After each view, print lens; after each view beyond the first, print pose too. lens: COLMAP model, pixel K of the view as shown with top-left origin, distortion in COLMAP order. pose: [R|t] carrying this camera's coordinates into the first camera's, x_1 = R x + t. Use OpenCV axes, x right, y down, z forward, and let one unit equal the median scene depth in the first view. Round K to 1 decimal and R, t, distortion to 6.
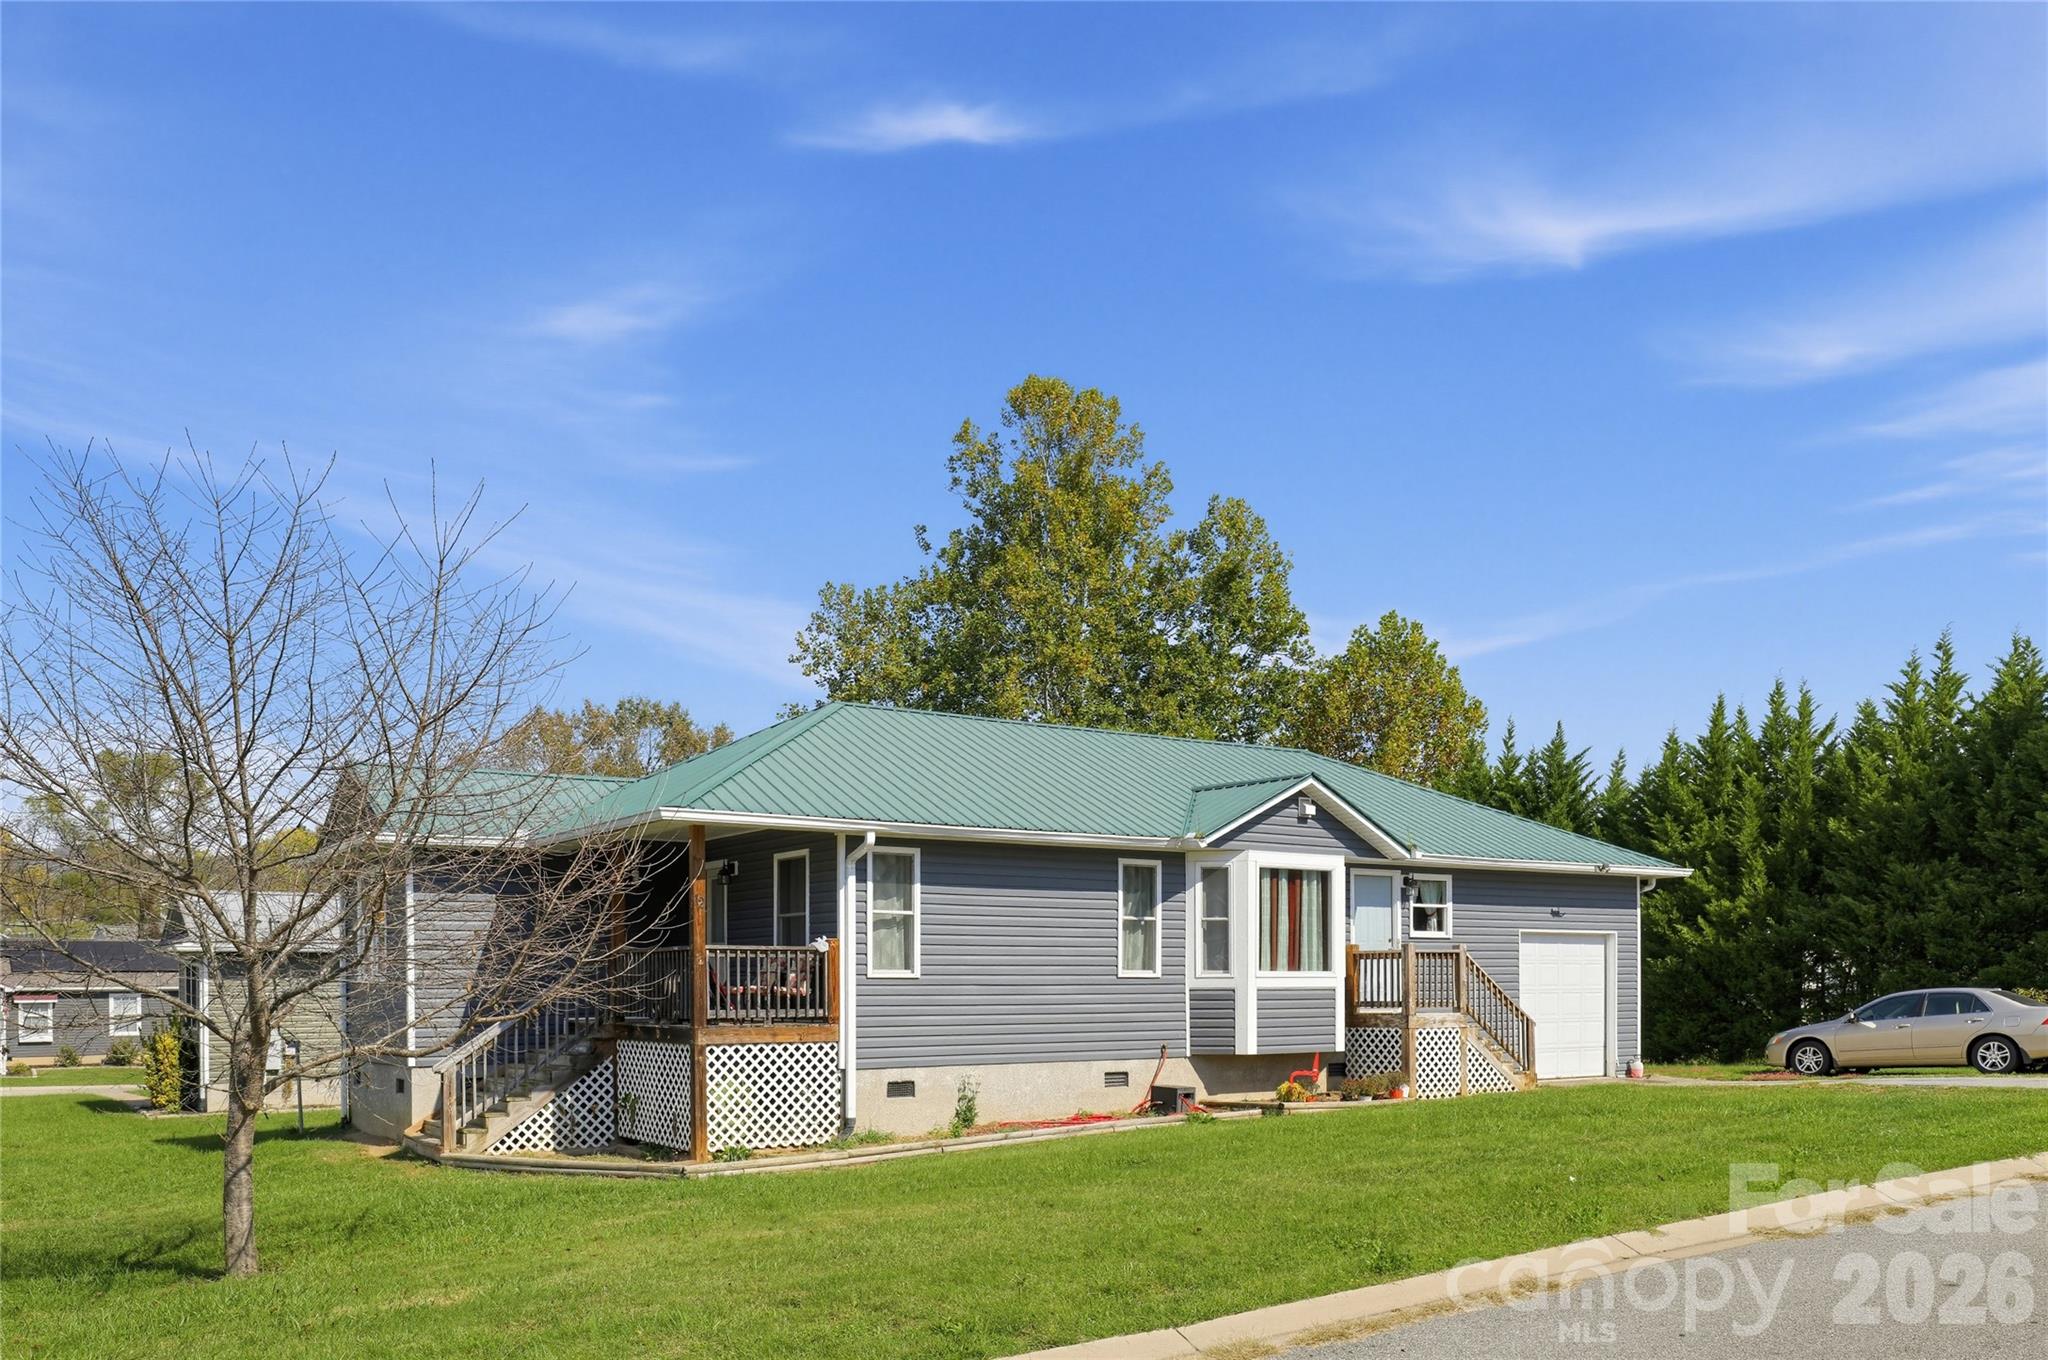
lens RADIAL K [[1699.3, 0, 1031.2], [0, 1699.3, 807.8], [0, 0, 1]] dist [0.051855, 0.009498]
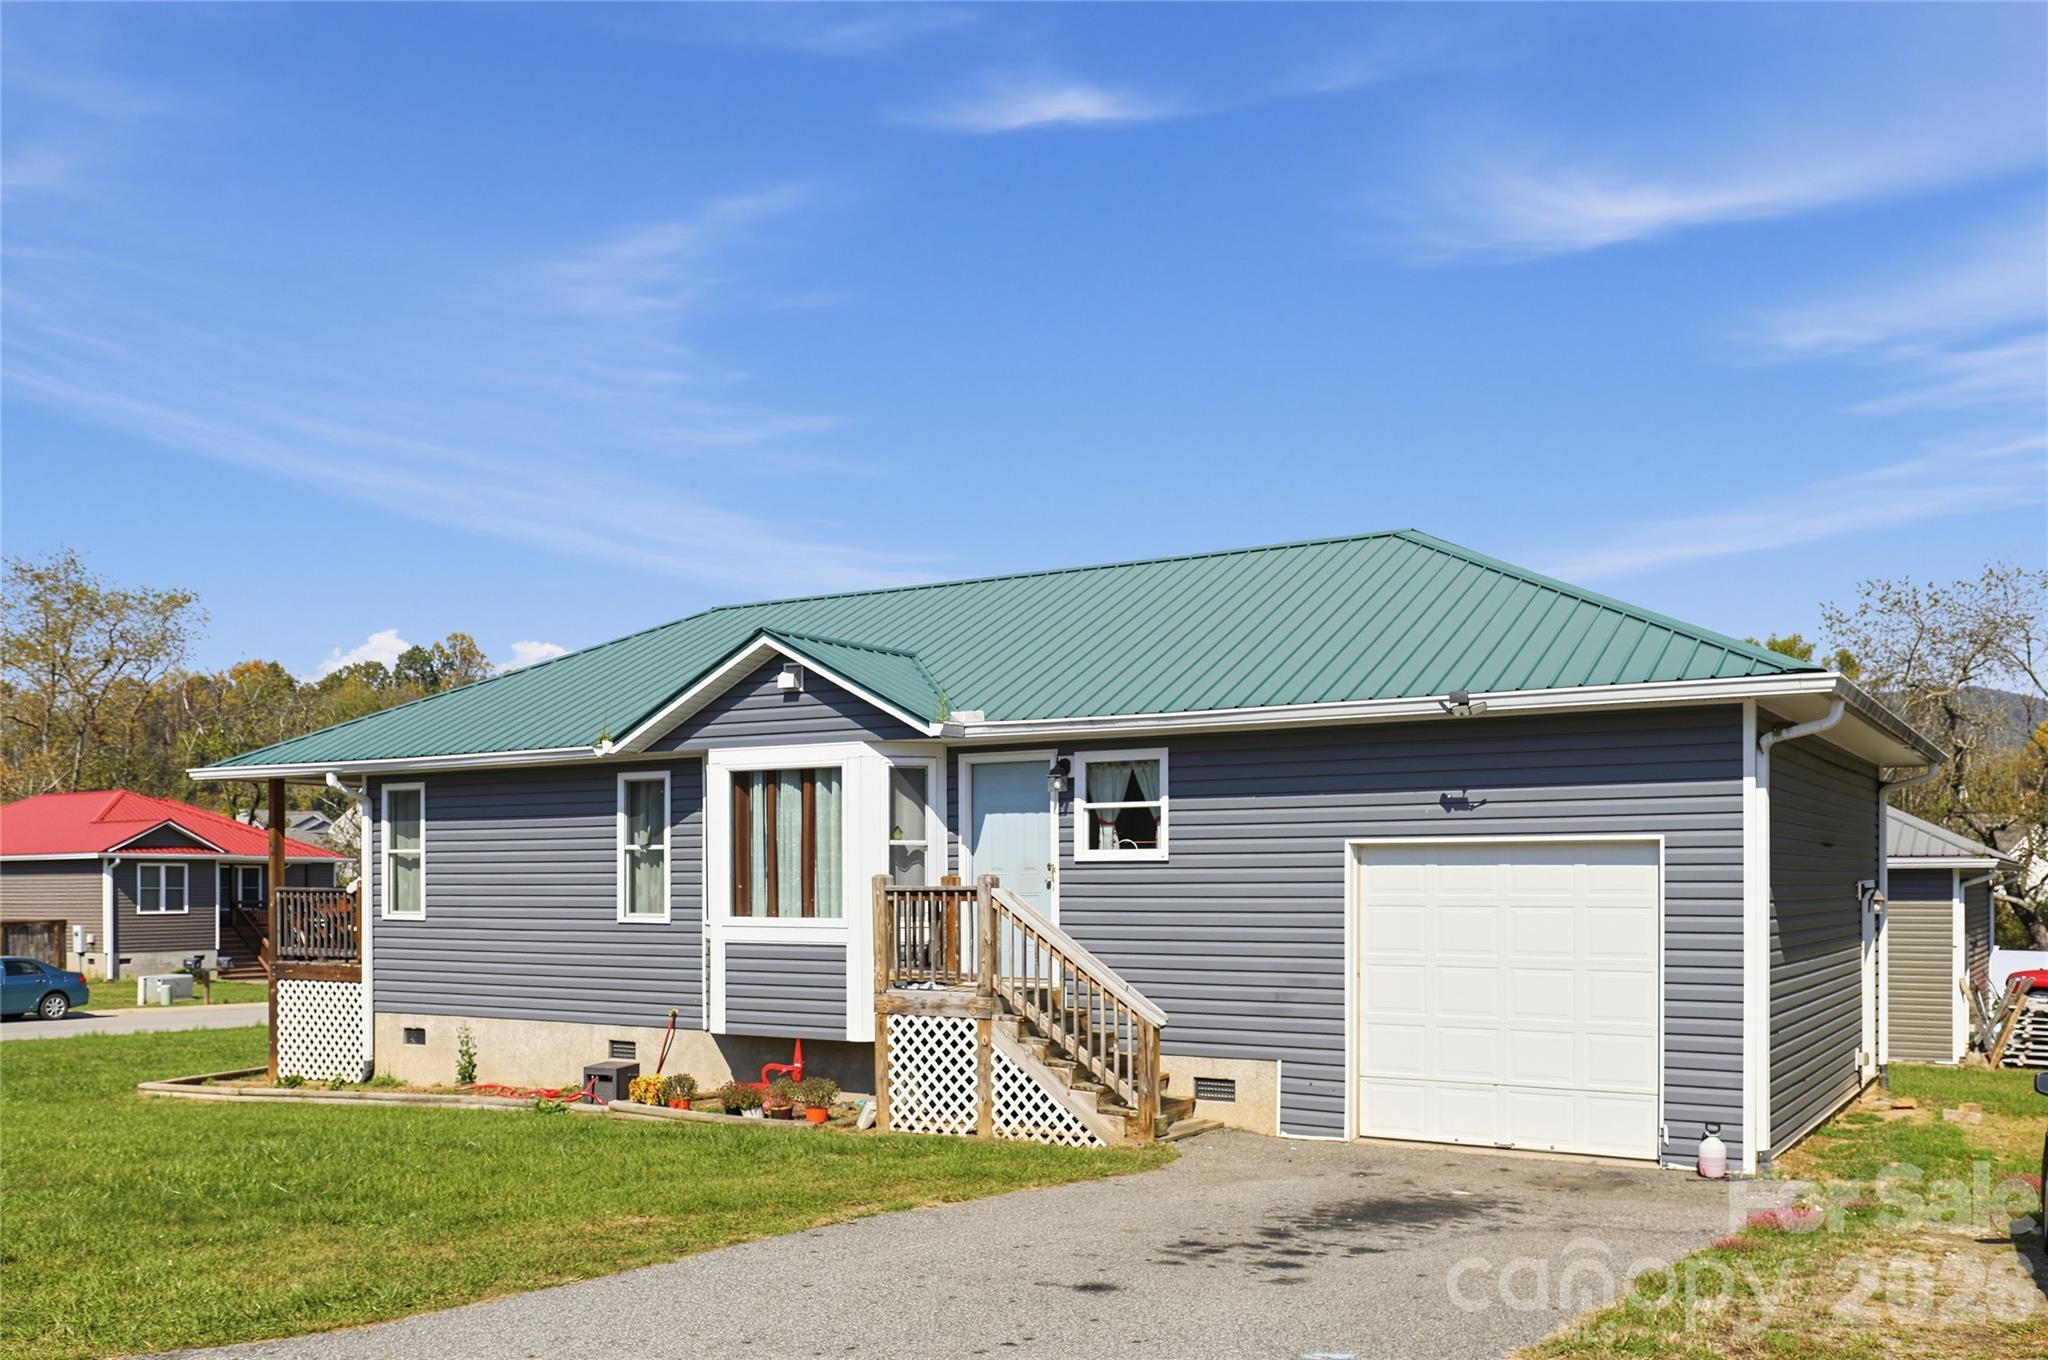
lens RADIAL K [[1699.3, 0, 1031.2], [0, 1699.3, 807.8], [0, 0, 1]] dist [0.051855, 0.009498]
pose [[0.396448, -0.037895, -0.917275, 0.848814], [0.092868, 0.995678, -0.000996, 0.063918], [0.913348, -0.084791, 0.398253, 0.848824]]
